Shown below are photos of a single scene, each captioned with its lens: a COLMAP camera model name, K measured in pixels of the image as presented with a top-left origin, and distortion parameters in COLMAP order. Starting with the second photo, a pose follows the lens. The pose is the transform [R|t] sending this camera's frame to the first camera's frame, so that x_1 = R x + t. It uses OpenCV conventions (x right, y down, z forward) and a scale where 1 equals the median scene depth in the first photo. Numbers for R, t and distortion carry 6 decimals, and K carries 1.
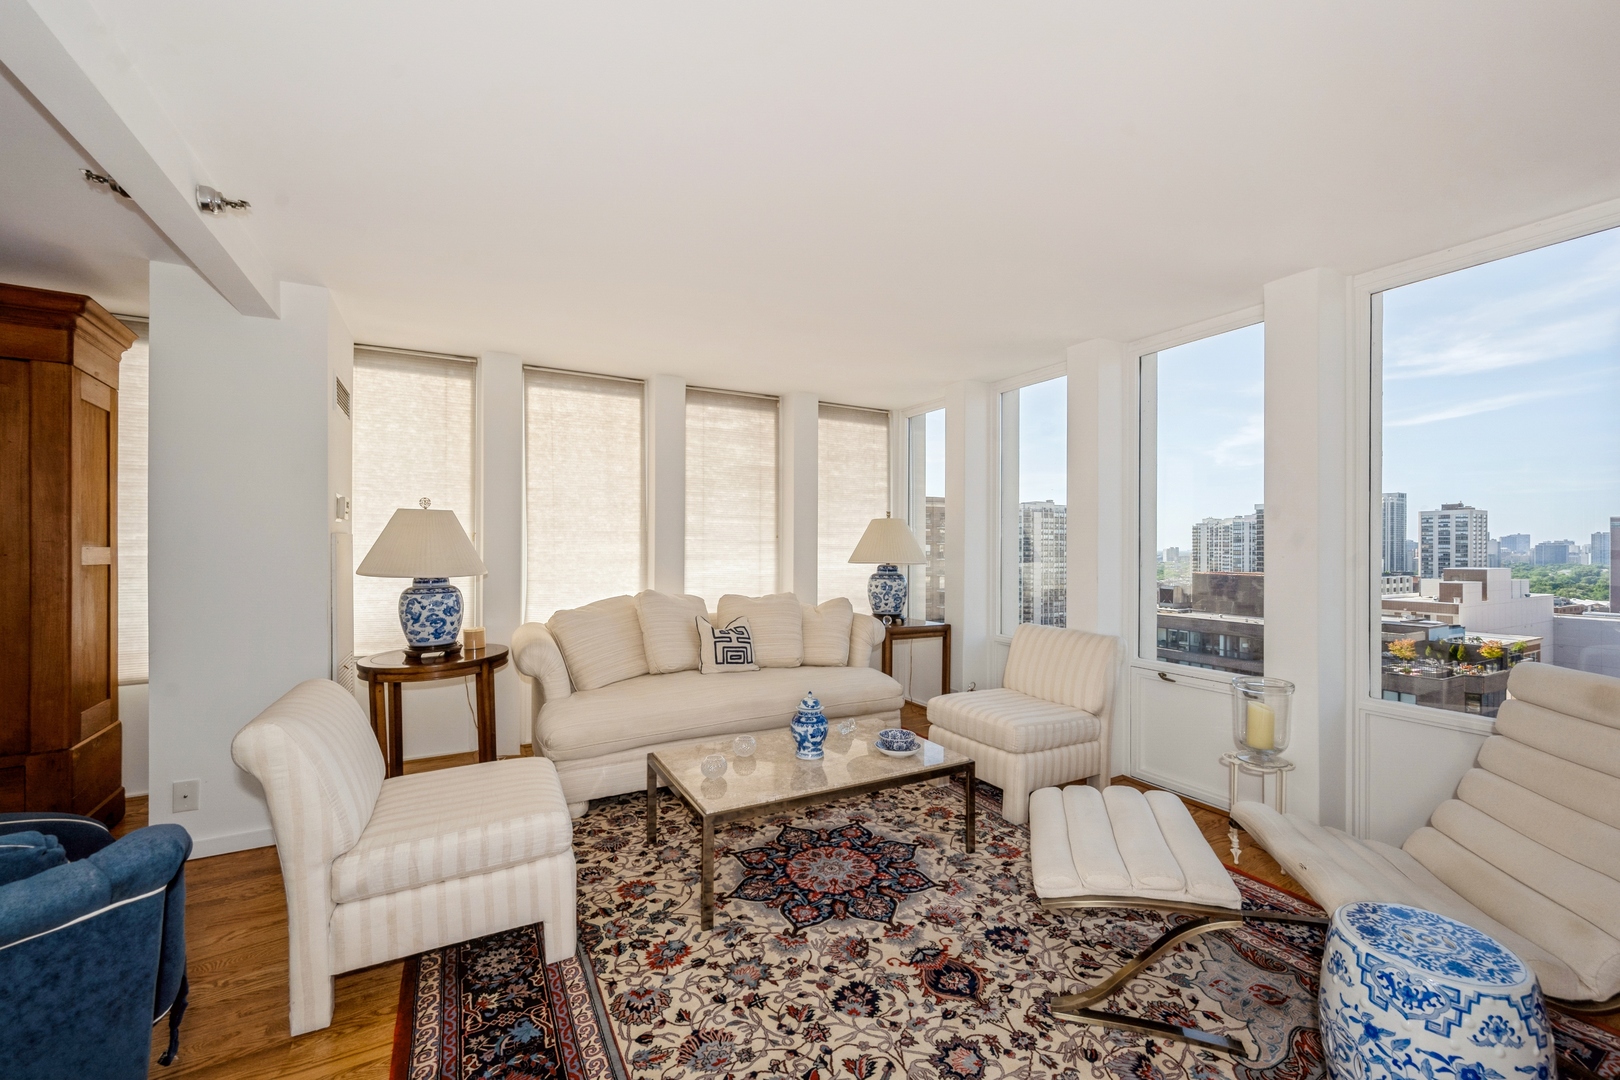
lens RADIAL K [[646.5, 0, 808.0], [0, 646.5, 547.3], [0, 0, 1]] dist [0.000188, -0.000012]
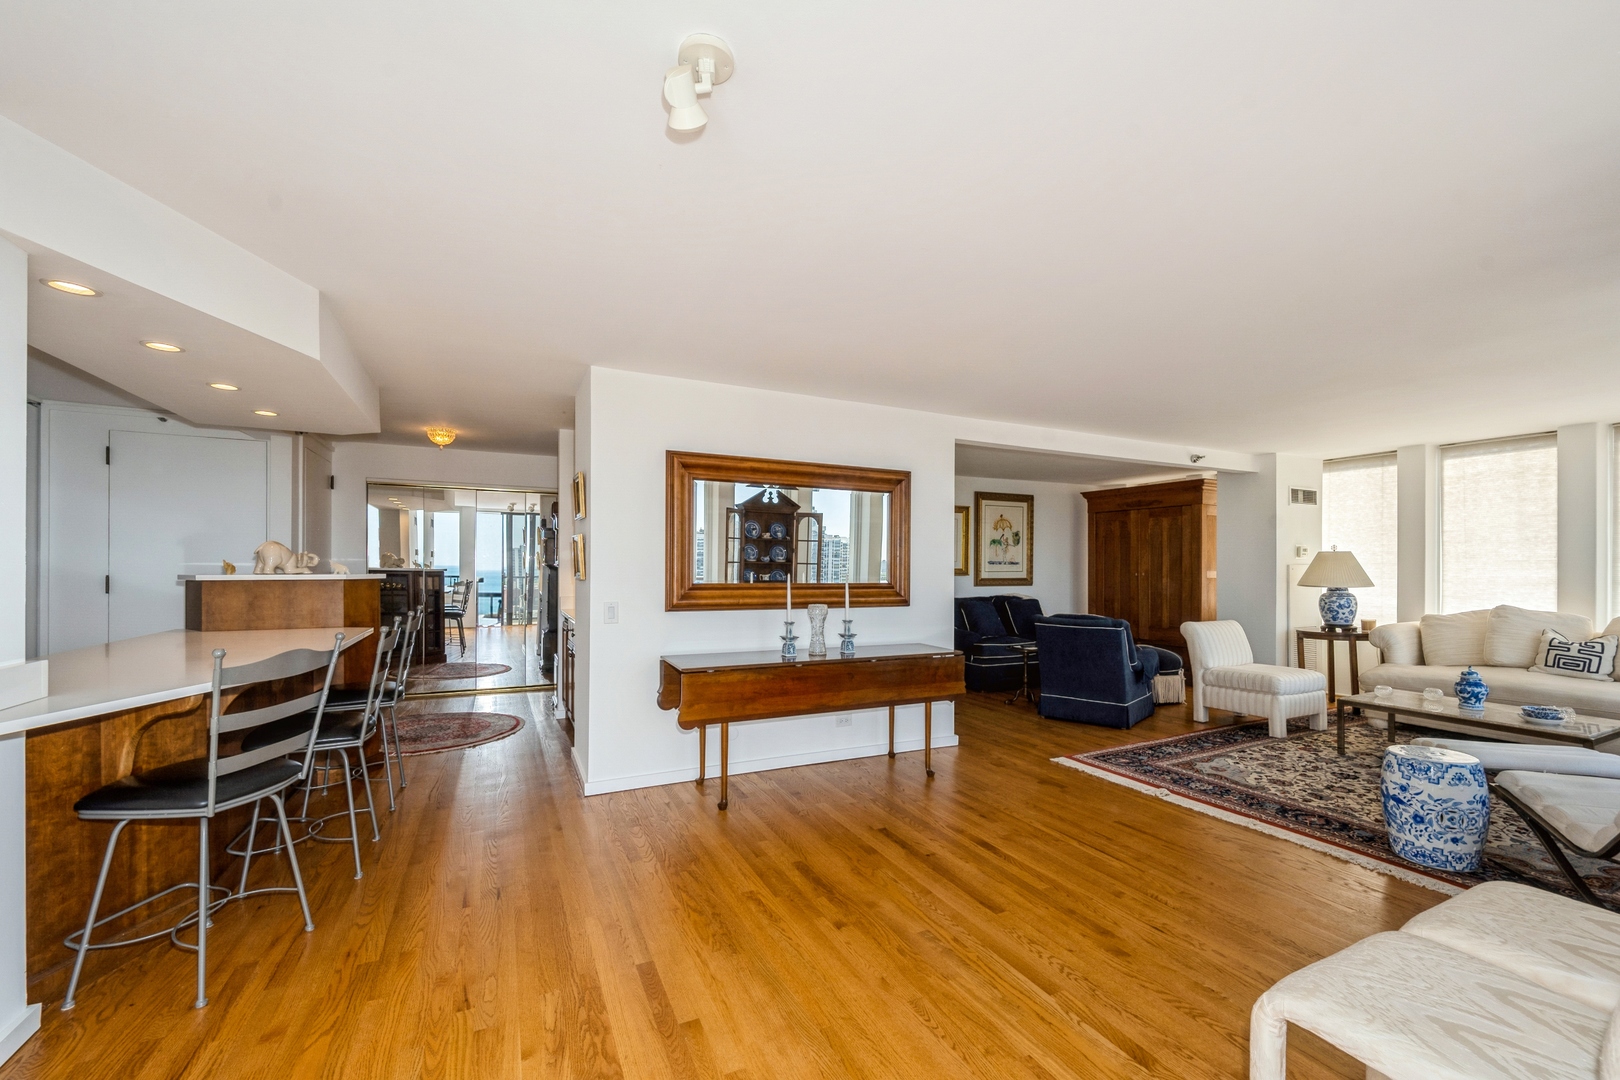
lens RADIAL K [[652.2, 0, 813.8], [0, 652.2, 567.7], [0, 0, 1]] dist [0.000460, 0.000233]
pose [[-0.048917, -0.003375, -0.998797, 1.132778], [-0.006381, 0.999975, -0.003067, 0.002728], [0.998782, 0.006223, -0.048937, -0.334899]]
